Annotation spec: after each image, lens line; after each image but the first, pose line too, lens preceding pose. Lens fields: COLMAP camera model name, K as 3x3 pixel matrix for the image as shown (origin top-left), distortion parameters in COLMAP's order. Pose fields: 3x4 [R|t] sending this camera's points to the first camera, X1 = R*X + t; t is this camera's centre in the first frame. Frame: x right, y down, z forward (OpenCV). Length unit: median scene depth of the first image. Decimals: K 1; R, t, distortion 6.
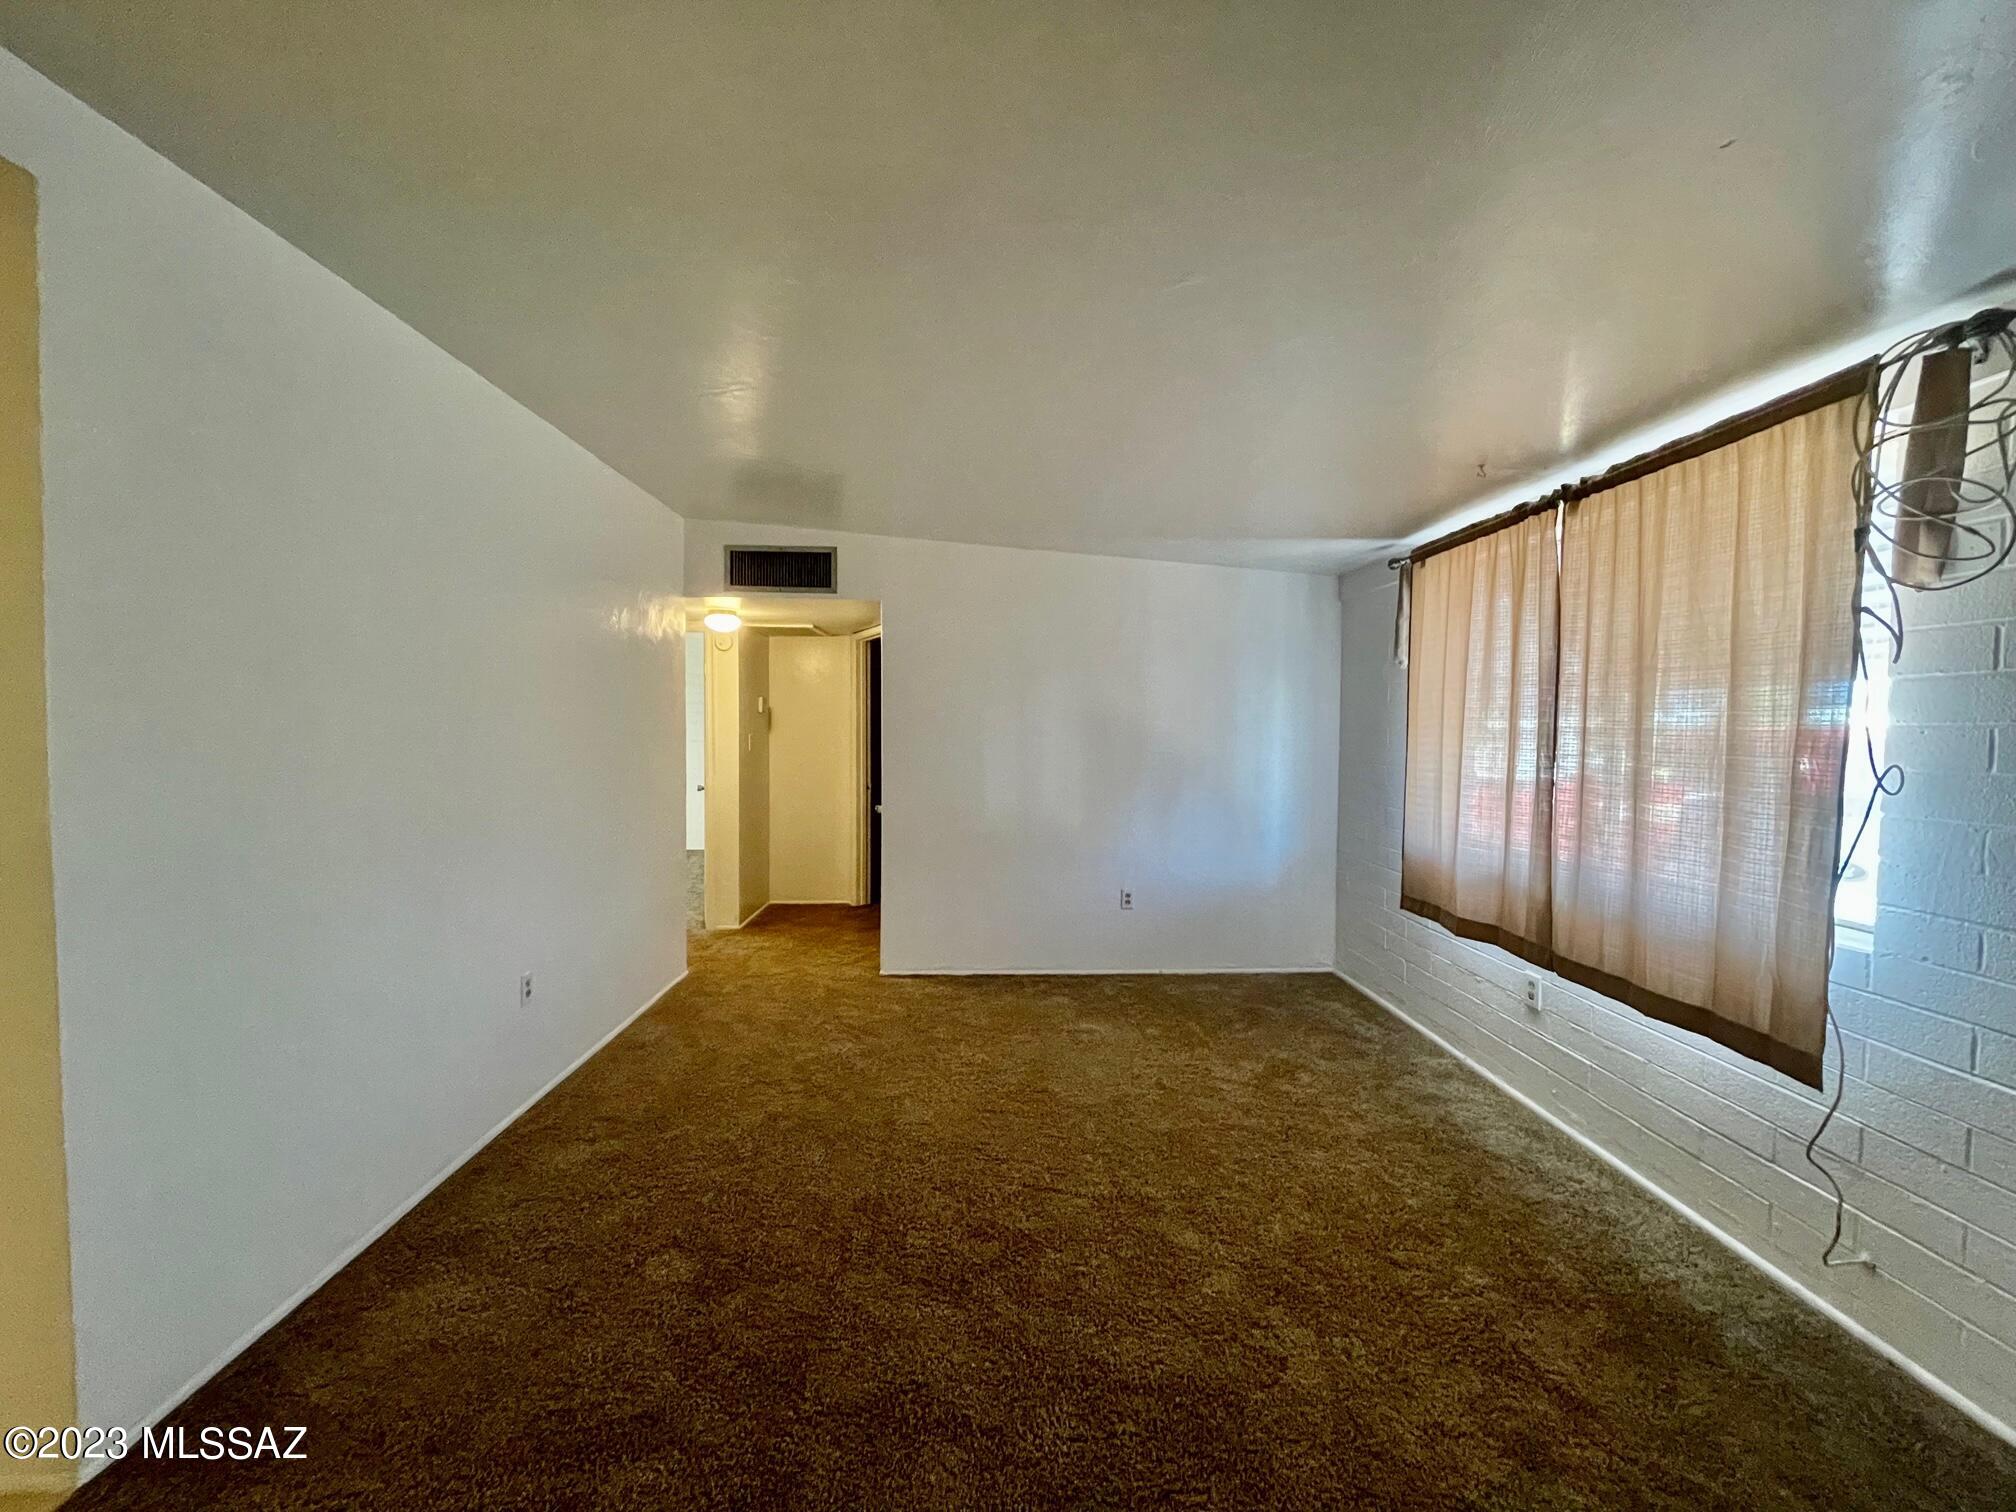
lens RADIAL K [[811.7, 0, 1002.1], [0, 811.7, 754.0], [0, 0, 1]] dist [-0.001098, -0.000408]
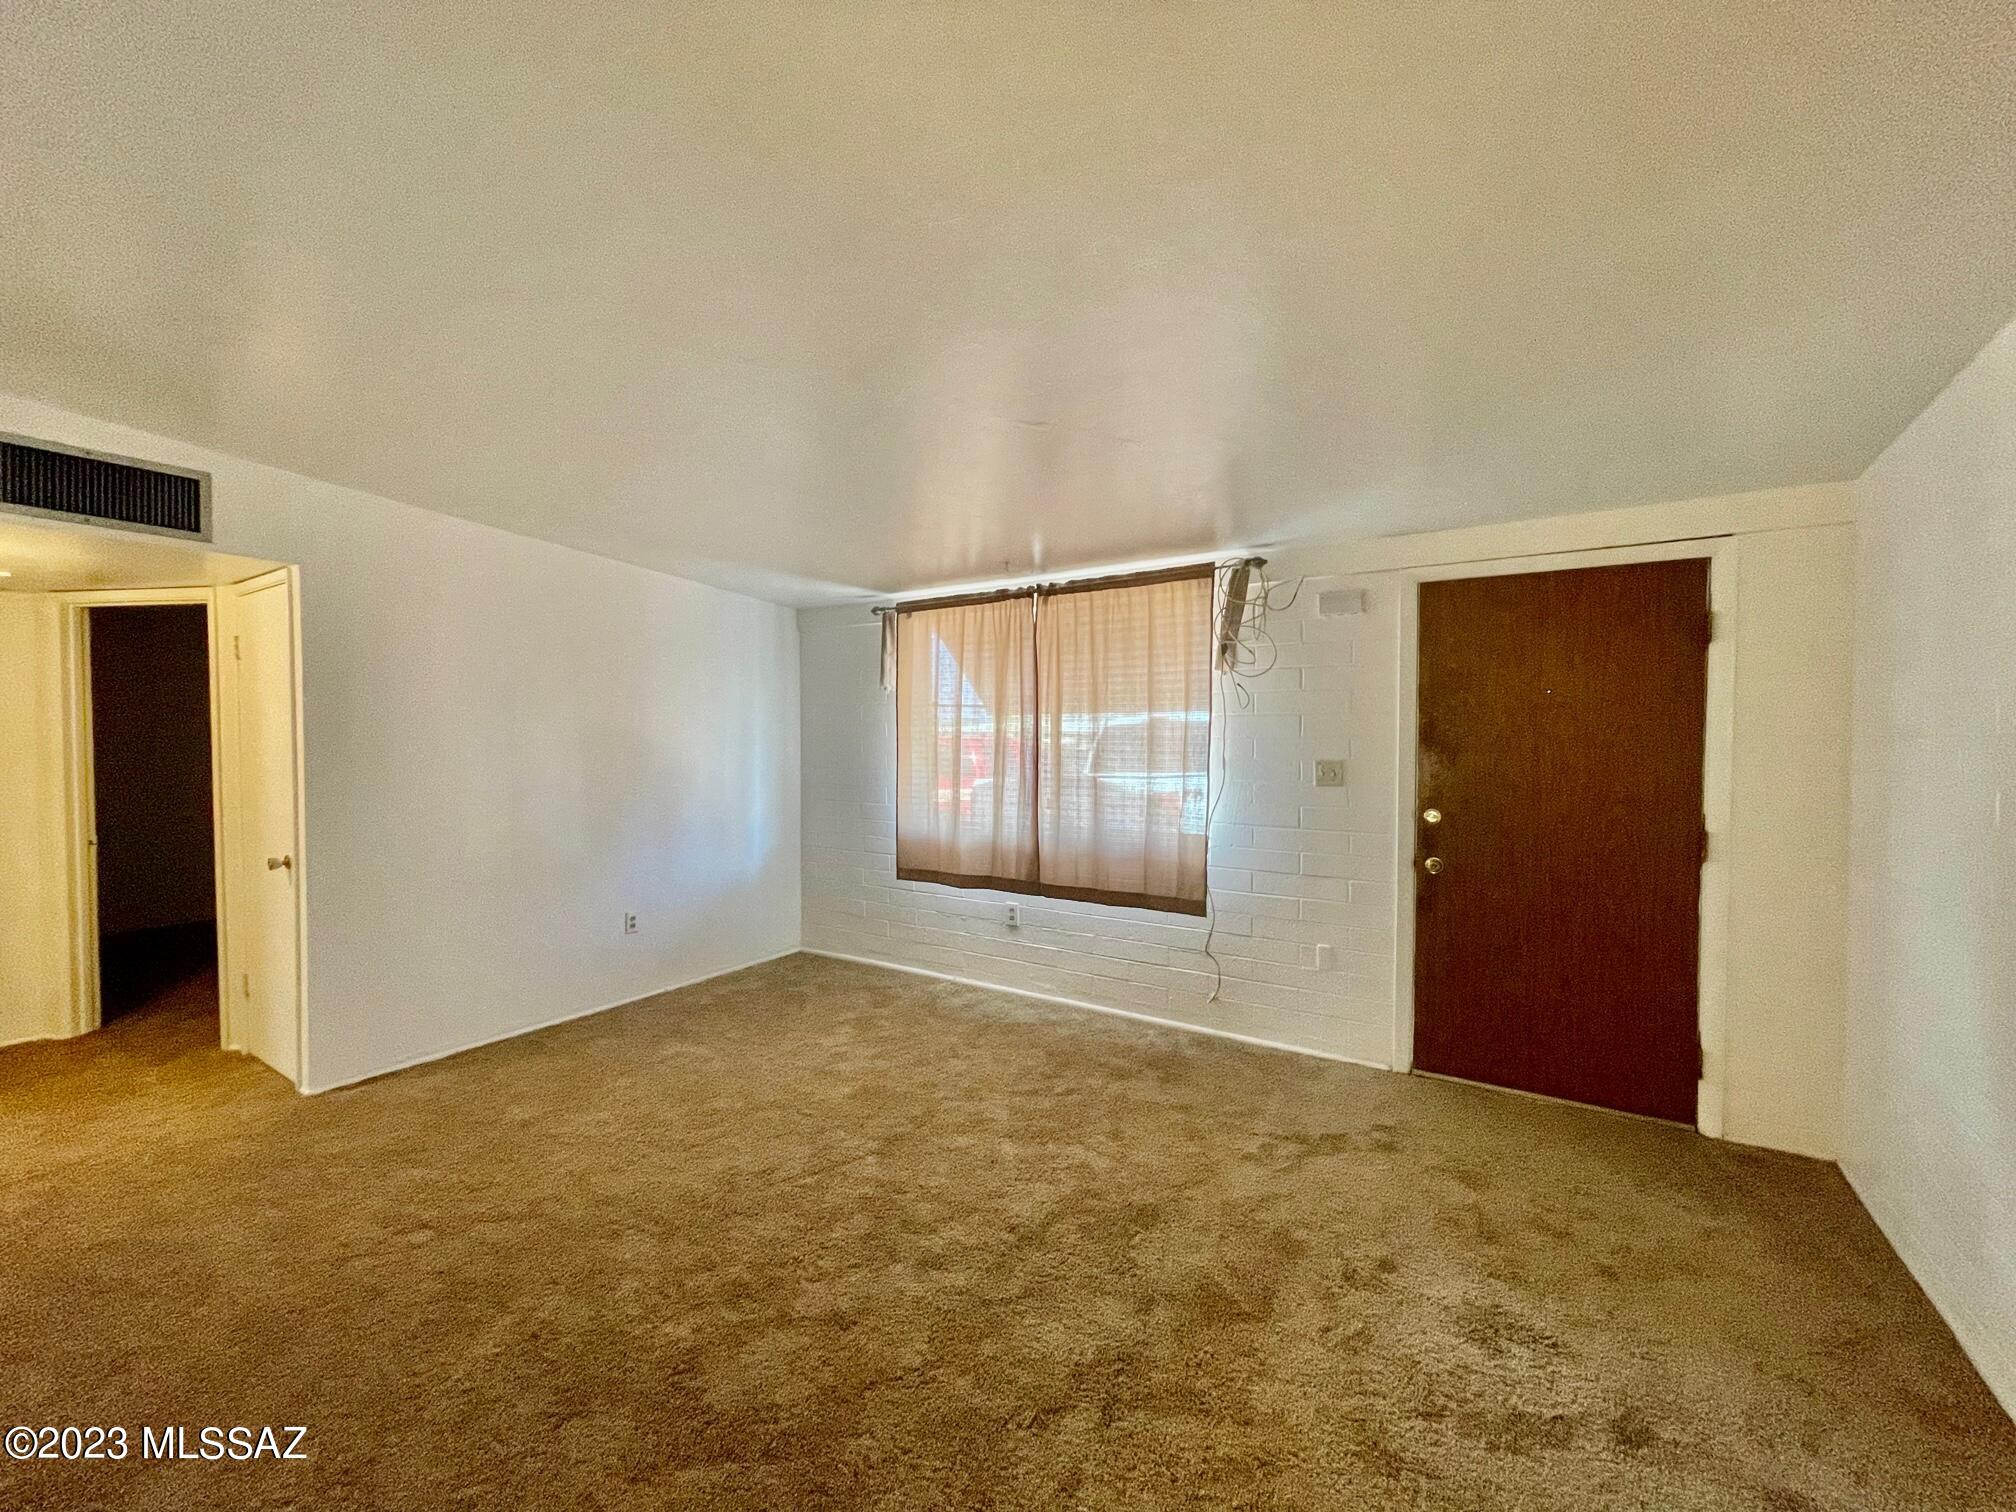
lens RADIAL K [[811.7, 0, 1002.1], [0, 811.7, 754.0], [0, 0, 1]] dist [-0.001098, -0.000408]
pose [[0.573922, -0.022894, 0.818590, -0.542303], [0.033311, 0.999434, 0.004597, -0.011152], [-0.818232, 0.024629, 0.574360, 0.138927]]
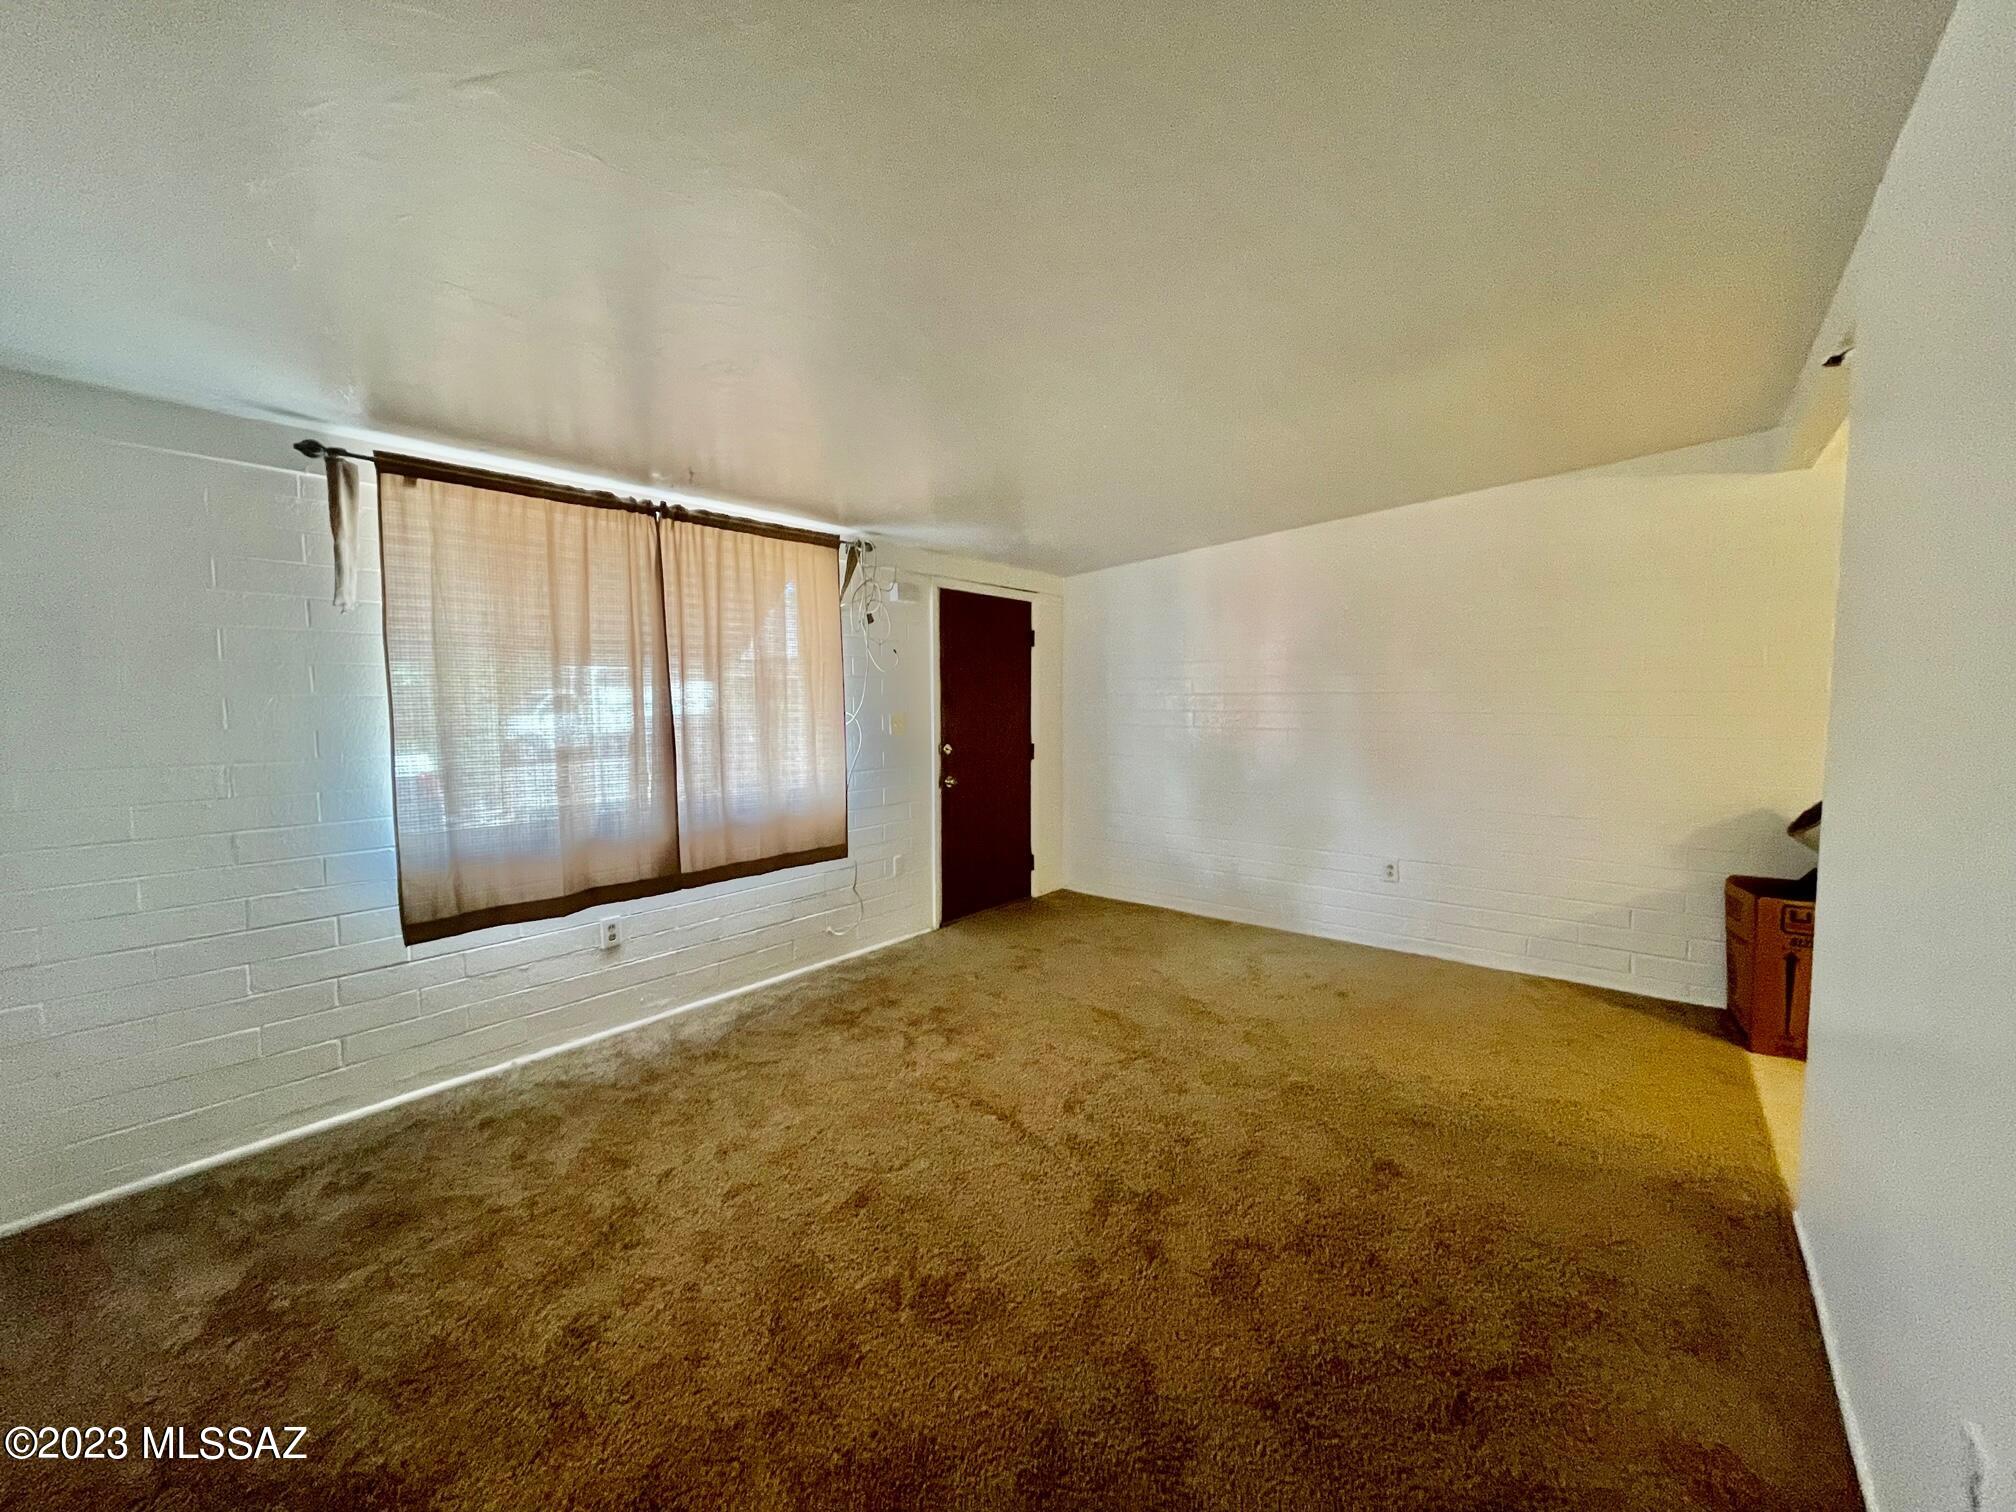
lens RADIAL K [[803.1, 0, 1013.5], [0, 803.1, 752.2], [0, 0, 1]] dist [-0.020282, -0.000087]
pose [[-0.764316, -0.046589, 0.643157, -0.443820], [0.022549, 0.994846, 0.098861, -0.049828], [-0.644448, 0.090063, -0.759326, 1.371567]]
